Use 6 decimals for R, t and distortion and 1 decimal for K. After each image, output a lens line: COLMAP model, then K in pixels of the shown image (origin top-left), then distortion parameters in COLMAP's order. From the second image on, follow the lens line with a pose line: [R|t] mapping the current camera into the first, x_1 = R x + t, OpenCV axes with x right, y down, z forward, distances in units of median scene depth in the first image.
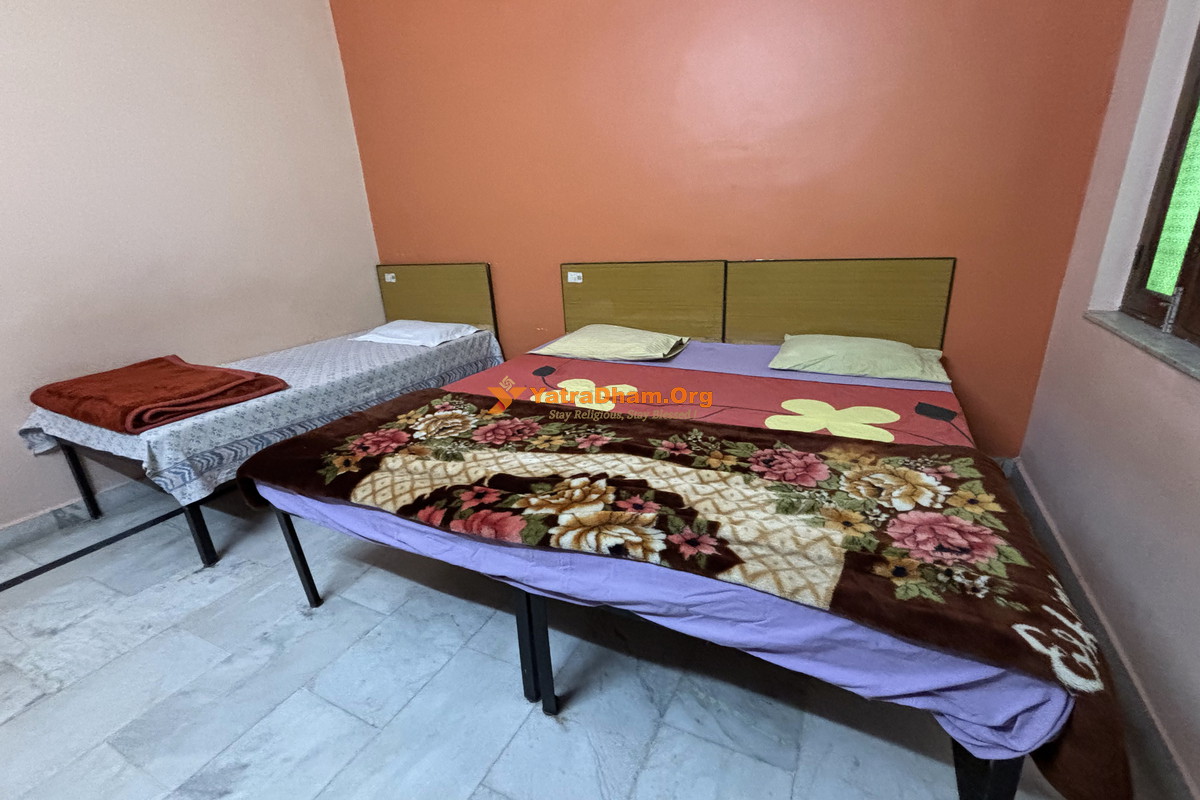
lens RADIAL K [[520.0, 0, 601.4], [0, 520.0, 405.5], [0, 0, 1]] dist [-0.001298, 0.000043]
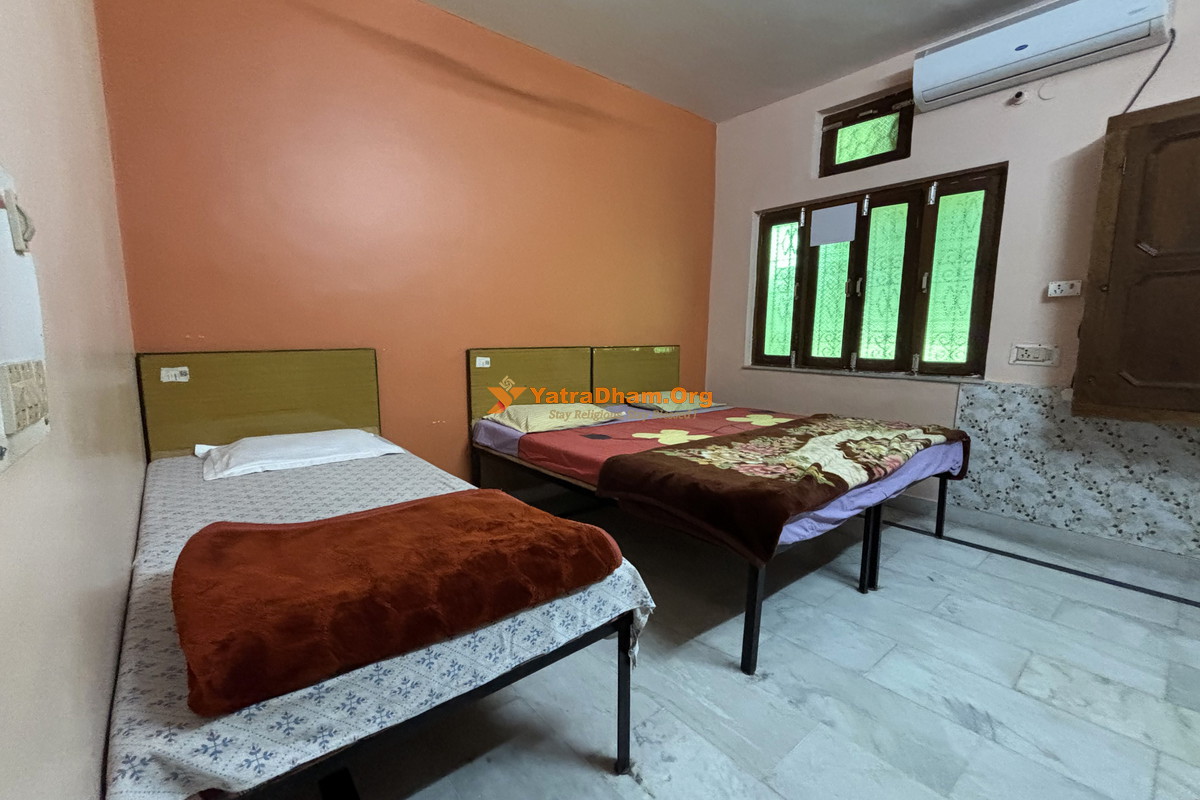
lens RADIAL K [[507.5, 0, 597.8], [0, 507.5, 398.5], [0, 0, 1]] dist [0.001486, 0.000007]
pose [[0.395674, -0.074521, 0.915363, -0.979648], [0.279561, 0.959175, -0.042755, -0.085894], [-0.874807, 0.272817, 0.400354, 0.490824]]
